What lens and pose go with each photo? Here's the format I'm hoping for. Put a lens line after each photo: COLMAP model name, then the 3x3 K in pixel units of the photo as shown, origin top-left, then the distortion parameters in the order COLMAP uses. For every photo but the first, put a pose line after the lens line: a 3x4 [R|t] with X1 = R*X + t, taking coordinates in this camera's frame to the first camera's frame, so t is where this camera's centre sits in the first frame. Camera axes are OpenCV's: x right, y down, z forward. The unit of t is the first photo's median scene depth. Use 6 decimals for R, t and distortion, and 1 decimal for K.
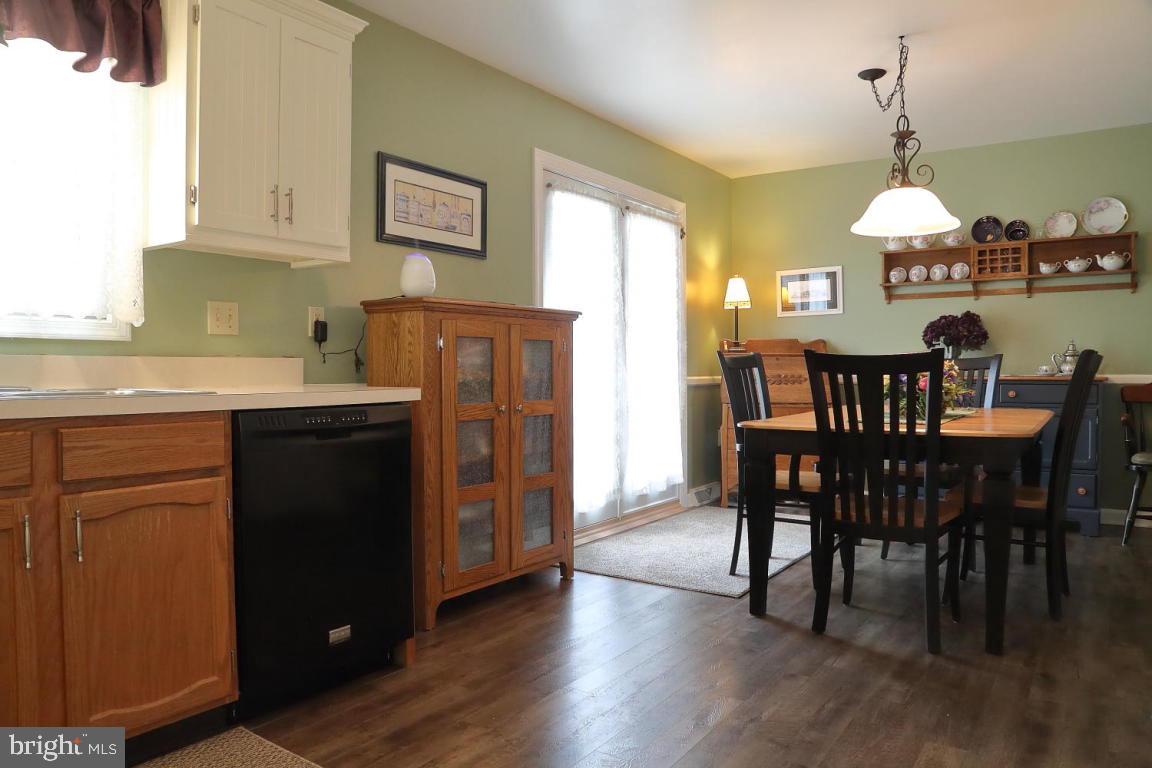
lens RADIAL K [[801.9, 0, 578.6], [0, 801.9, 388.4], [0, 0, 1]] dist [-0.116671, 0.071006]
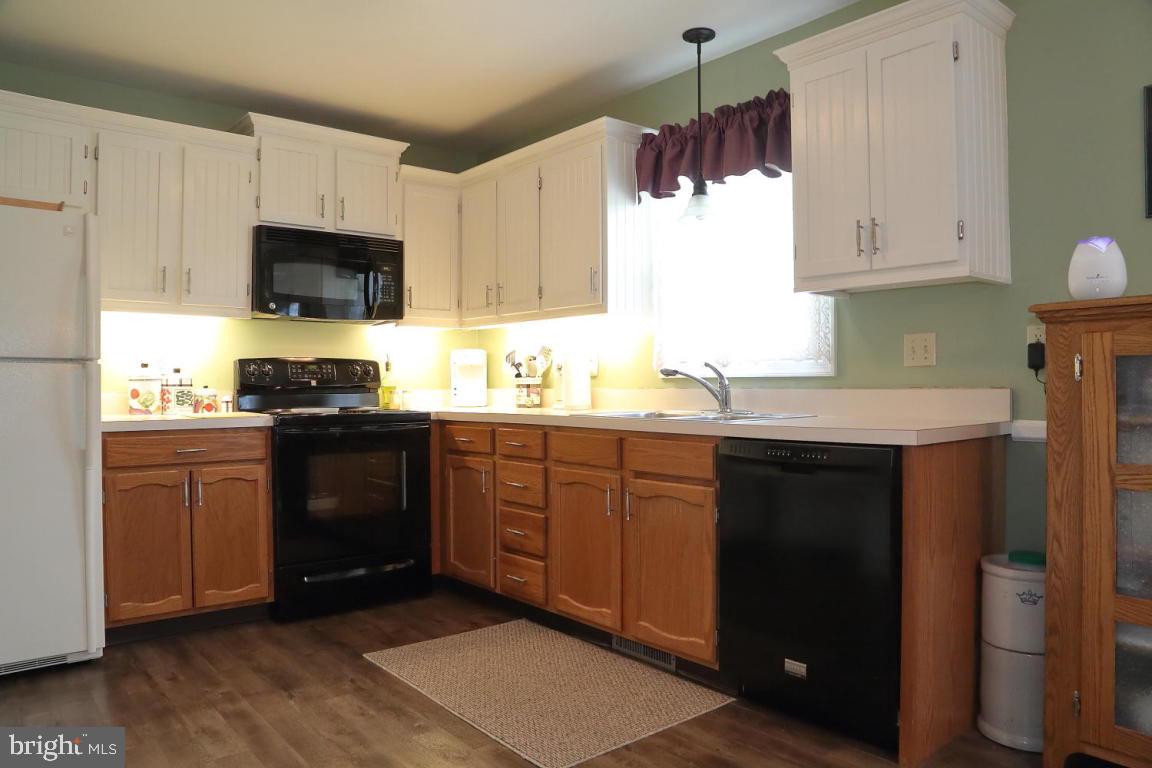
lens RADIAL K [[801.9, 0, 578.6], [0, 801.9, 388.4], [0, 0, 1]] dist [-0.116671, 0.071006]
pose [[-0.272455, 0.004630, -0.962157, 0.367646], [-0.018566, 0.999777, 0.010069, -0.024776], [0.961989, 0.020607, -0.272308, 0.498142]]
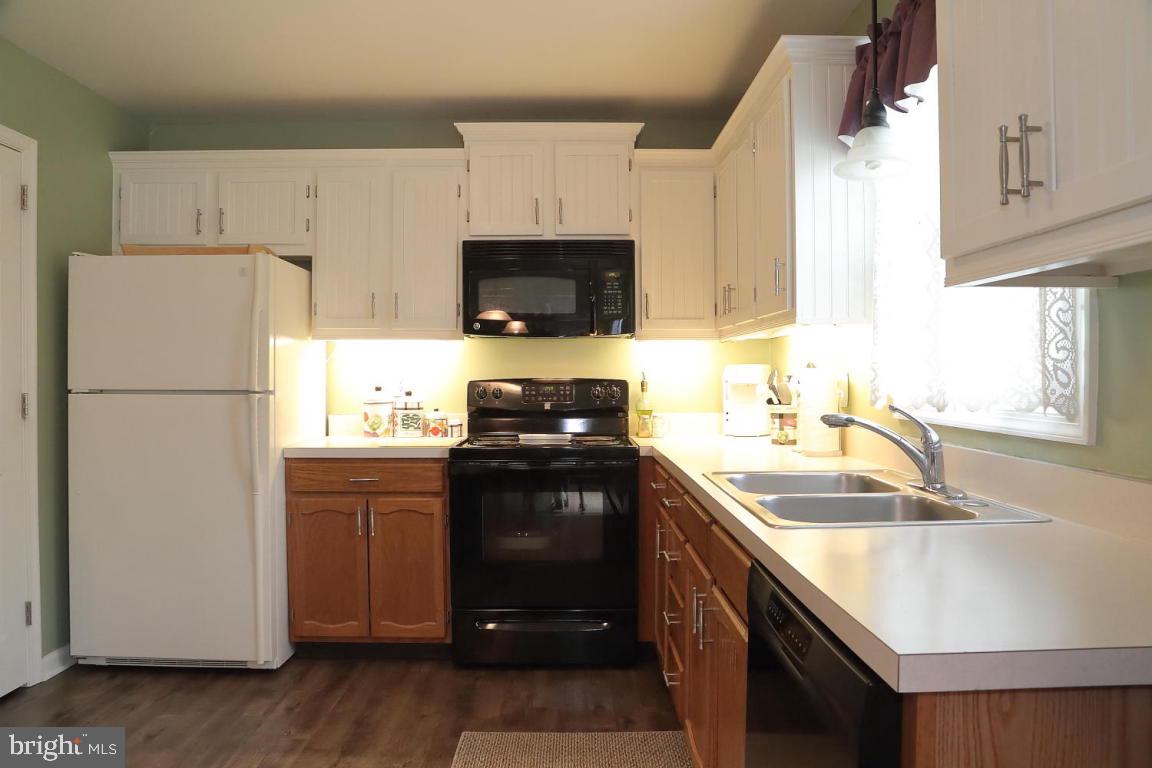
lens RADIAL K [[801.9, 0, 578.6], [0, 801.9, 388.4], [0, 0, 1]] dist [-0.116671, 0.071006]
pose [[-0.822618, 0.012235, -0.568462, 0.038871], [-0.010783, 0.999253, 0.037111, -0.064492], [0.568492, 0.036658, -0.821872, 0.657878]]
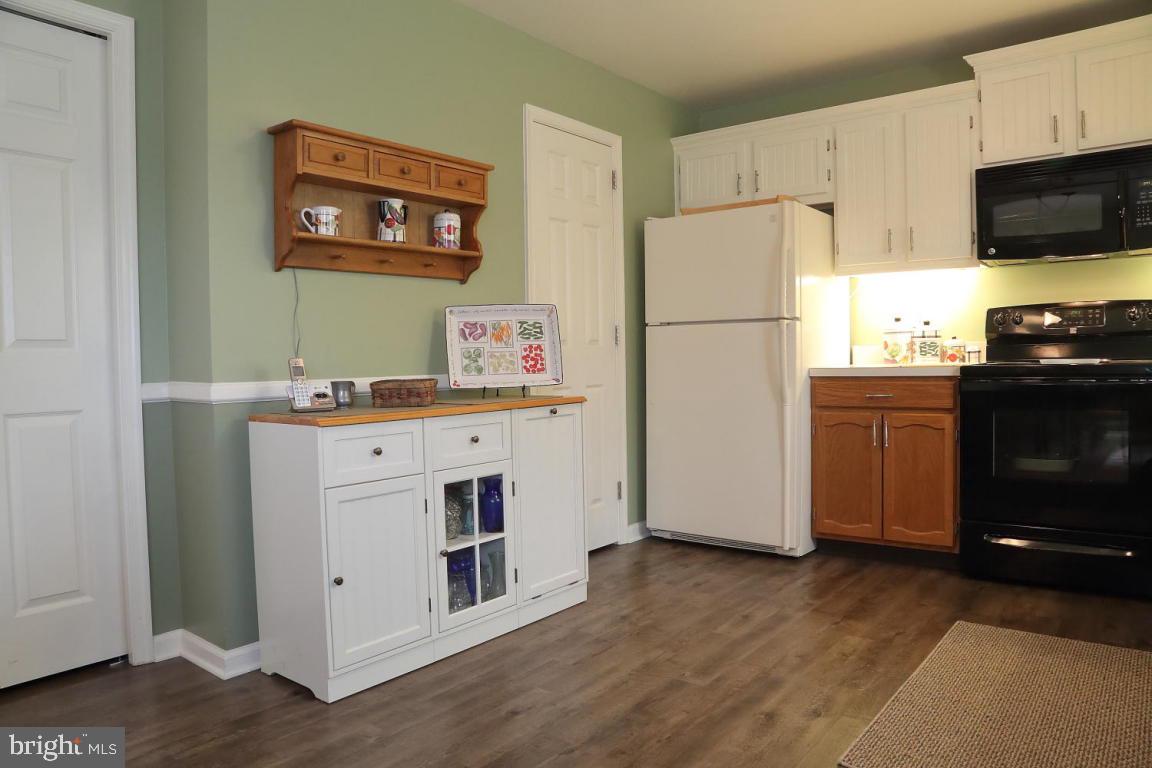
lens RADIAL K [[801.9, 0, 578.6], [0, 801.9, 388.4], [0, 0, 1]] dist [-0.116671, 0.071006]
pose [[-0.997404, 0.020062, 0.069163, 0.036819], [0.024461, 0.997691, 0.063365, -0.019805], [-0.067732, 0.064892, -0.995591, 0.764534]]
